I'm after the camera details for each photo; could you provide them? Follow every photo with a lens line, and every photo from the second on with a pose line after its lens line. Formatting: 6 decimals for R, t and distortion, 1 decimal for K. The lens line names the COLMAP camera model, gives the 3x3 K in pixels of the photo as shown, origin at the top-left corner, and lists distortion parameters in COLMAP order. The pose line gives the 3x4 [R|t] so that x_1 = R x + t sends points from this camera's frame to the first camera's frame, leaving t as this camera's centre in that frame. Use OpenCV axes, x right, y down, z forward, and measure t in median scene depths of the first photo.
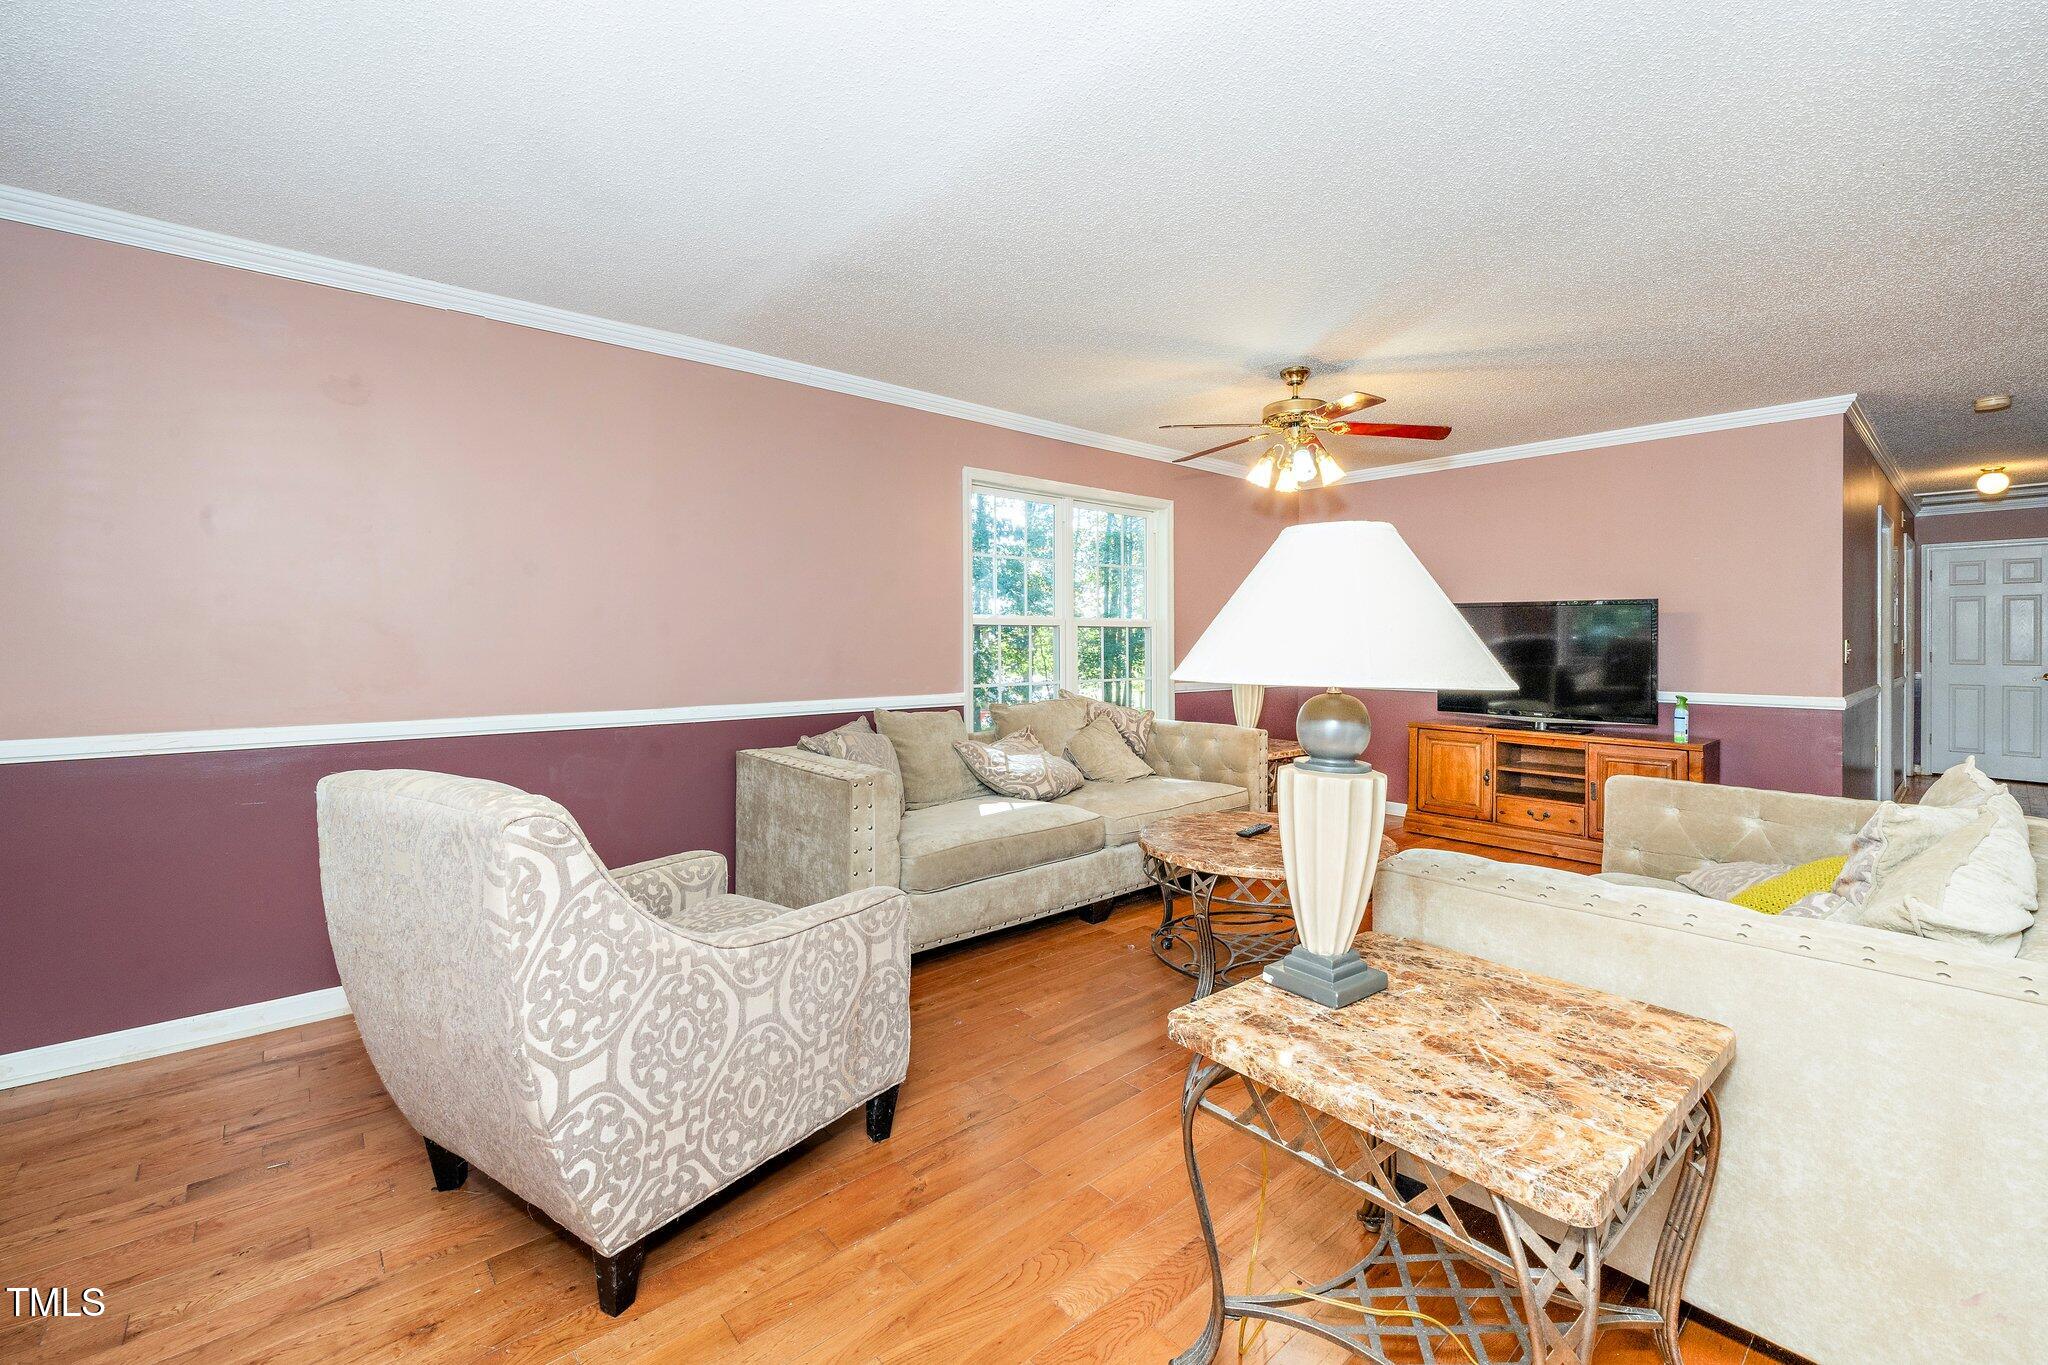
lens RADIAL K [[878.9, 0, 1122.3], [0, 878.9, 647.2], [0, 0, 1]] dist [0.000155, 0.000004]
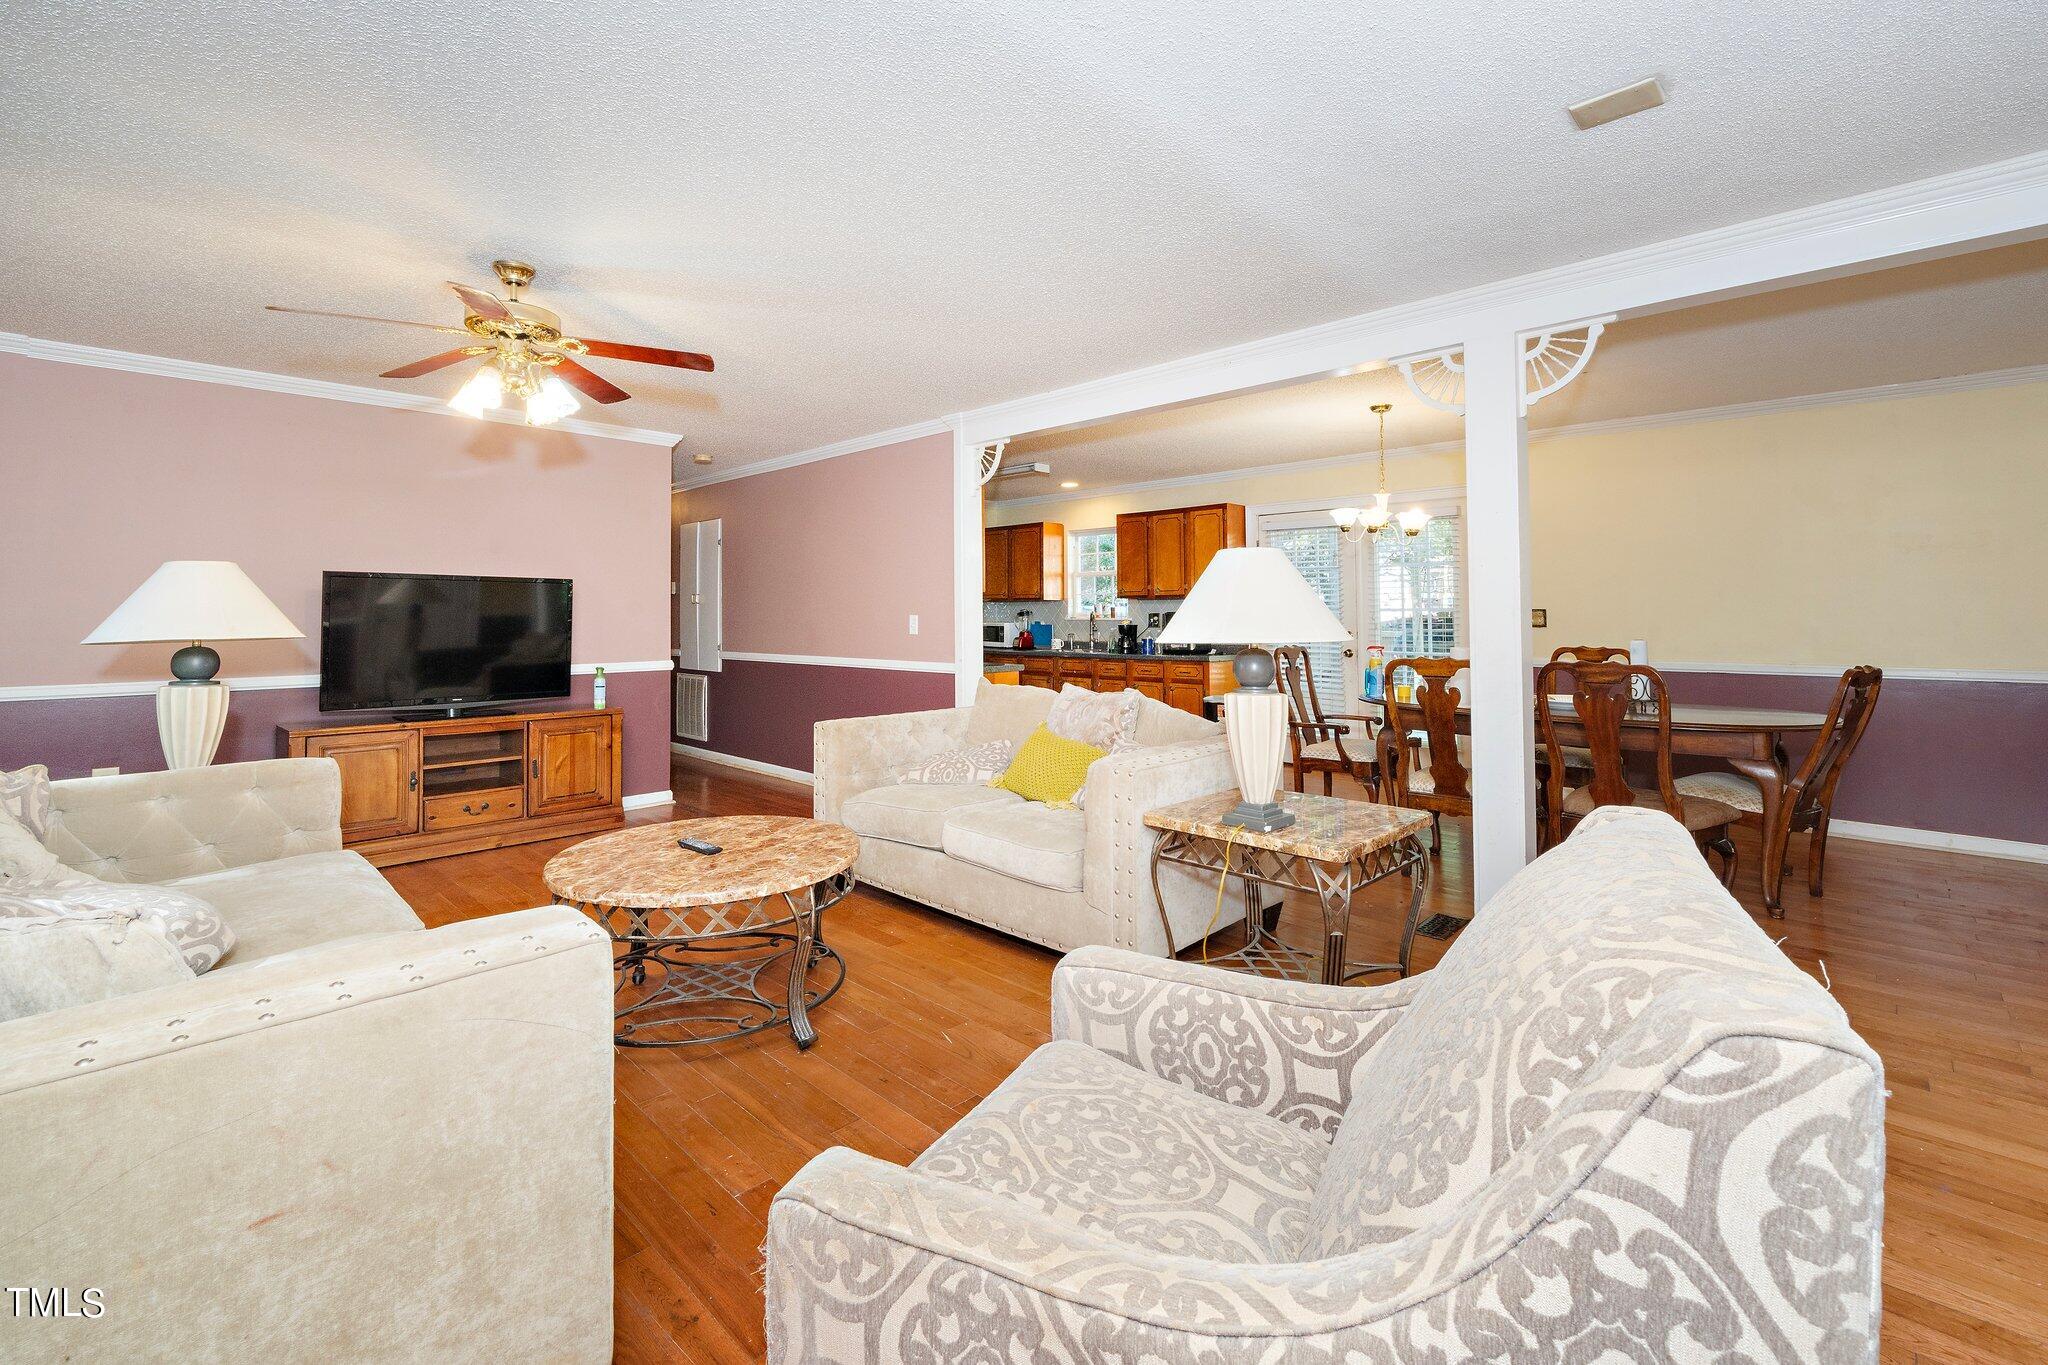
lens RADIAL K [[850.7, 0, 1024.2], [0, 850.7, 610.2], [0, 0, 1]] dist [0.000043, -0.000074]
pose [[-0.013757, 0.004703, 0.999894, -0.455909], [0.011846, 0.999920, -0.004540, -0.005667], [-0.999835, 0.011782, -0.013812, 0.471238]]
